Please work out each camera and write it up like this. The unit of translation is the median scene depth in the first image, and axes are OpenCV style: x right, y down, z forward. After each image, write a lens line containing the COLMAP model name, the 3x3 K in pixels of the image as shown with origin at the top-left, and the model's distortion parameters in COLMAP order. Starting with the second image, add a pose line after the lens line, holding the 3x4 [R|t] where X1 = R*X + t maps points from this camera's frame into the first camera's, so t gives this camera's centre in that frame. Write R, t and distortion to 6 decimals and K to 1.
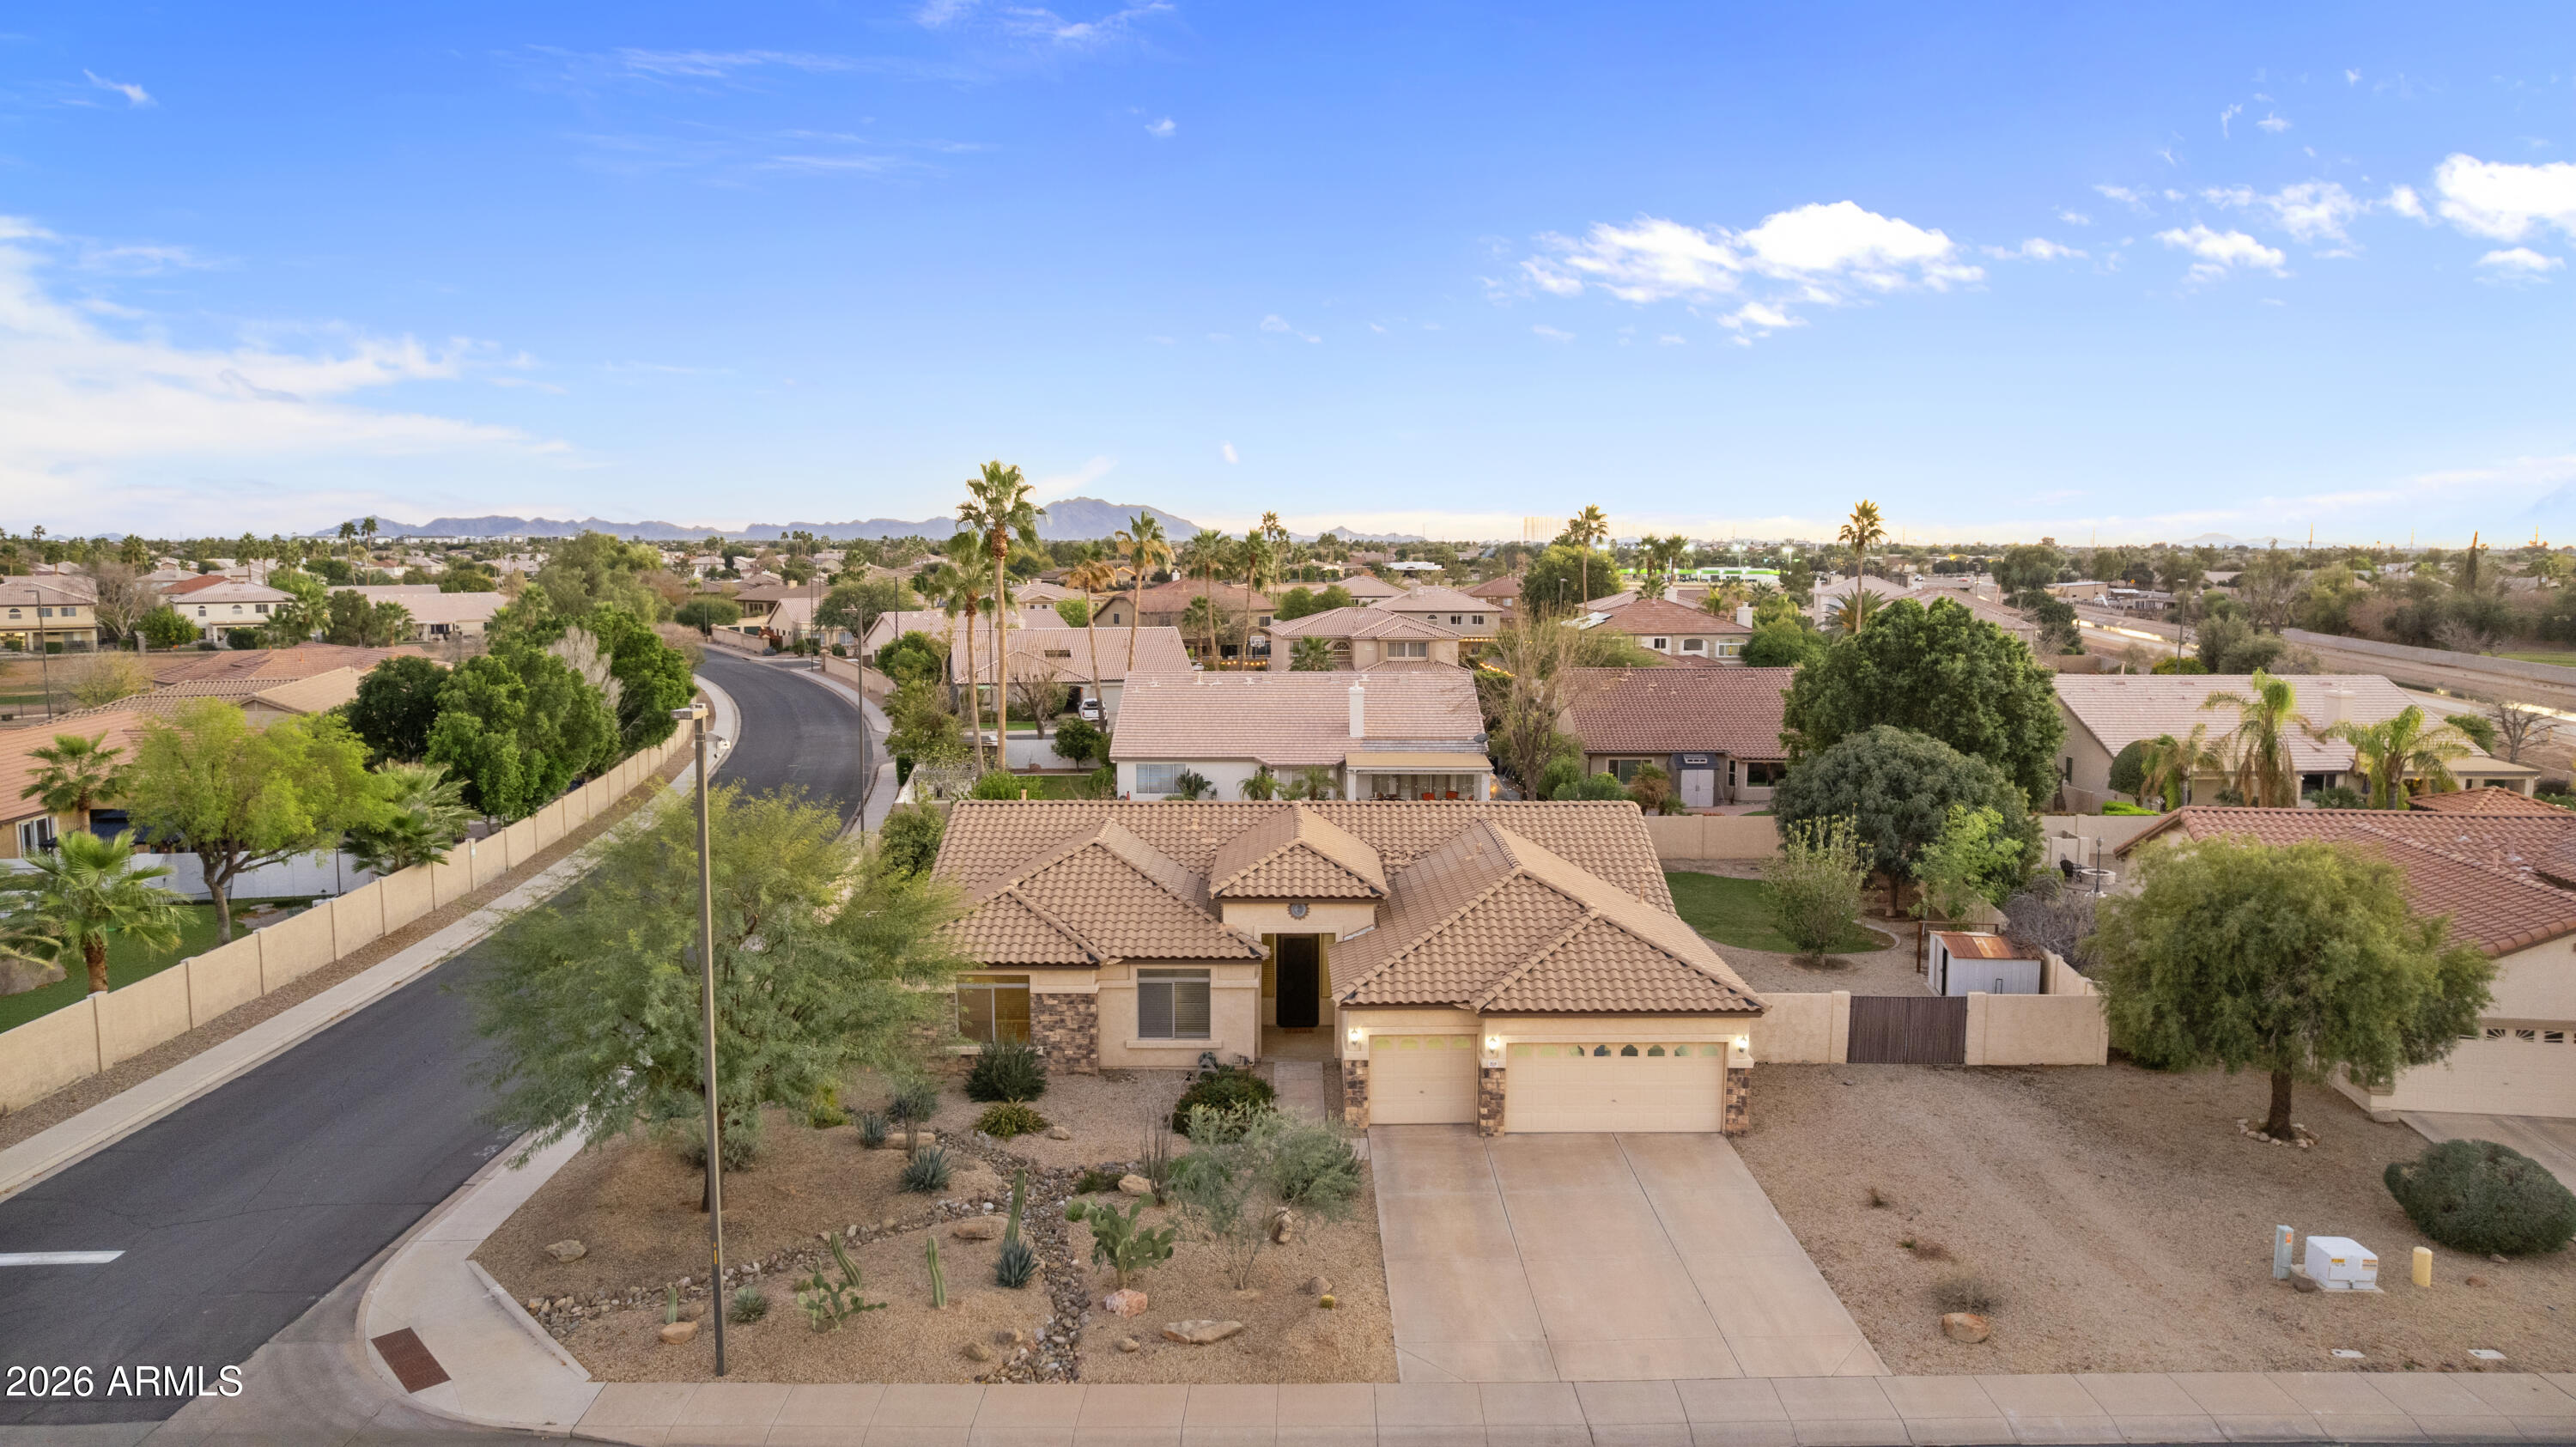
lens RADIAL K [[1654.1, 0, 1298.3], [0, 1654.1, 716.1], [0, 0, 1]] dist [-0.077199, 0.072581]
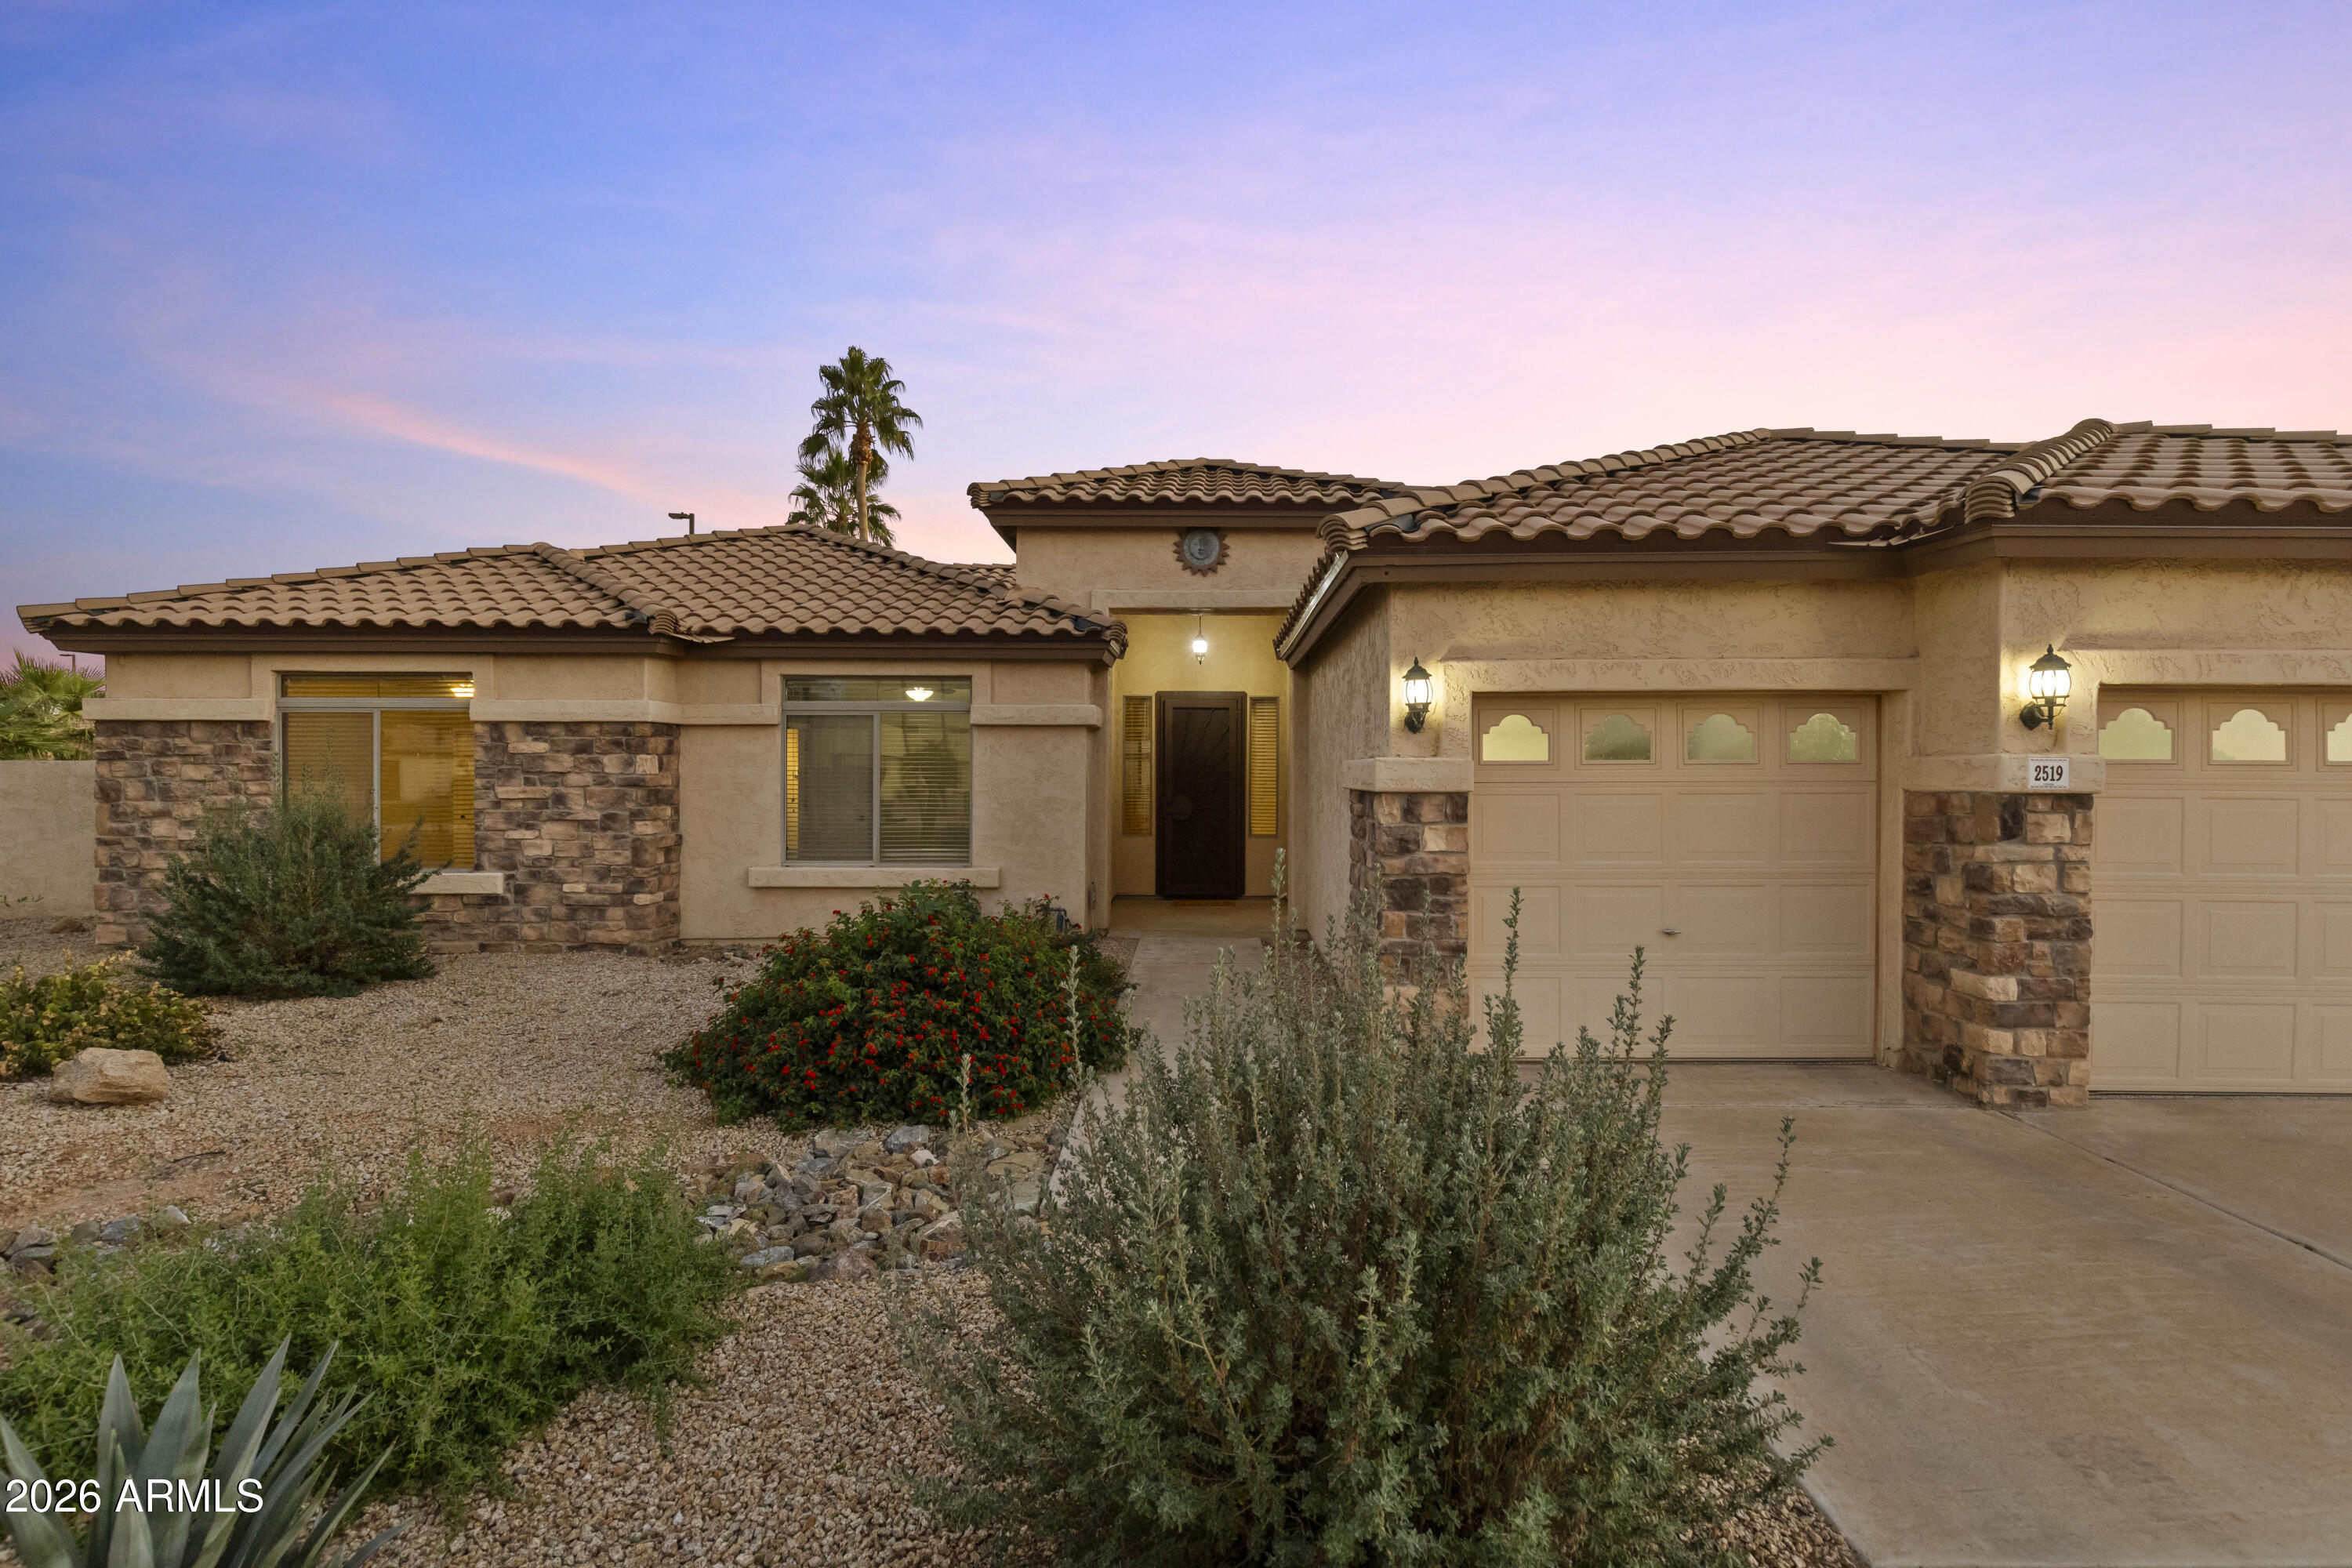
lens RADIAL K [[1058.6, 0, 1187.6], [0, 1058.6, 781.1], [0, 0, 1]] dist [0.000064, -0.001067]
pose [[0.999709, 0.002915, -0.023949, 0.003050], [-0.005513, 0.994009, -0.109163, 0.205912], [0.023487, 0.109263, 0.993735, 0.766948]]
